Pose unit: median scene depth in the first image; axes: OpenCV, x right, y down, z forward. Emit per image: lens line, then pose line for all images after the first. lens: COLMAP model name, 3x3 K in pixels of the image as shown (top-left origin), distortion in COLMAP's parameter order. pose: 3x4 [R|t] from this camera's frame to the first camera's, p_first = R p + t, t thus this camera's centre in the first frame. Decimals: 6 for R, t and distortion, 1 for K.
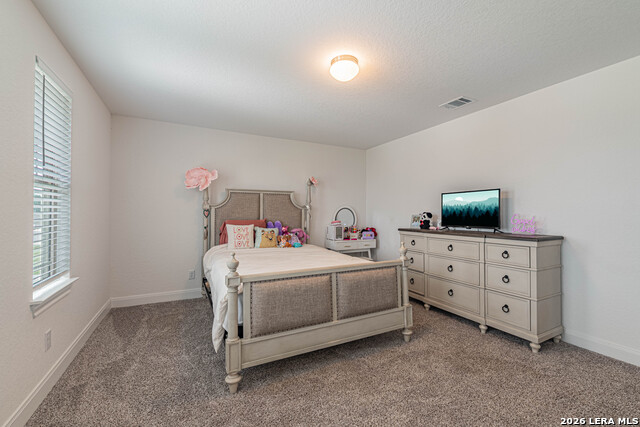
lens RADIAL K [[266.2, 0, 322.6], [0, 266.2, 212.9], [0, 0, 1]] dist [-0.007941, -0.001183]
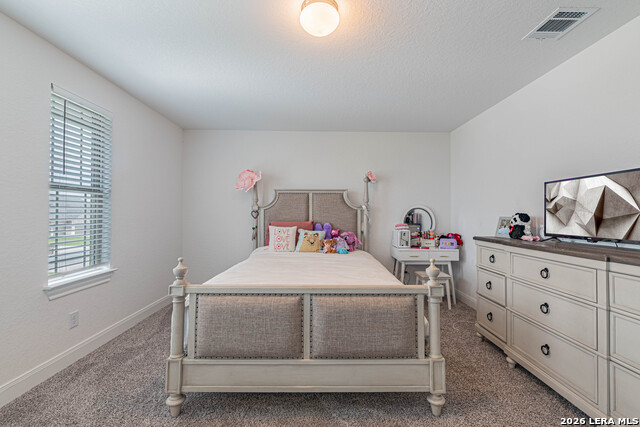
lens RADIAL K [[266.2, 0, 322.6], [0, 266.2, 212.9], [0, 0, 1]] dist [-0.007941, -0.001183]
pose [[0.894684, -0.001811, -0.446695, 0.309532], [-0.000914, 0.999982, -0.005884, 0.001629], [0.446698, 0.005673, 0.894667, 0.262080]]
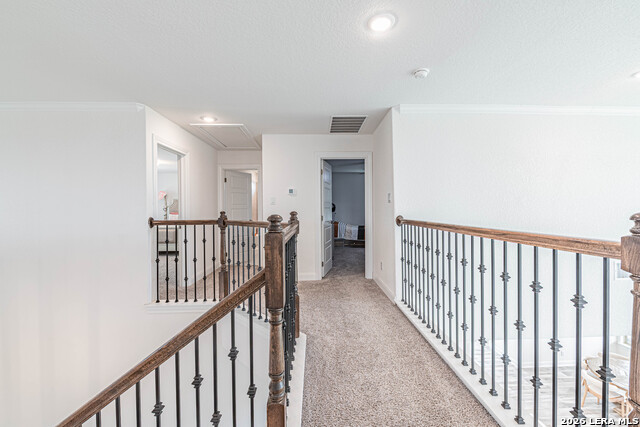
lens RADIAL K [[266.2, 0, 320.4], [0, 266.2, 214.1], [0, 0, 1]] dist [-0.007941, -0.001183]
pose [[0.891686, 0.002268, -0.452648, 2.431722], [0.001321, 0.999970, 0.007613, 0.032985], [0.452652, -0.007386, 0.891657, -0.660430]]
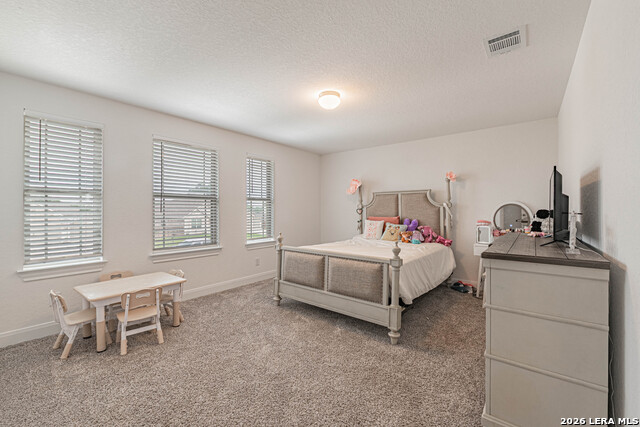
lens RADIAL K [[266.2, 0, 320.4], [0, 266.2, 212.8], [0, 0, 1]] dist [-0.007941, -0.001183]
pose [[0.404070, 0.003815, -0.914720, 0.939061], [0.001808, 0.999986, 0.004969, 0.001815], [0.914726, -0.003662, 0.404058, 0.319731]]
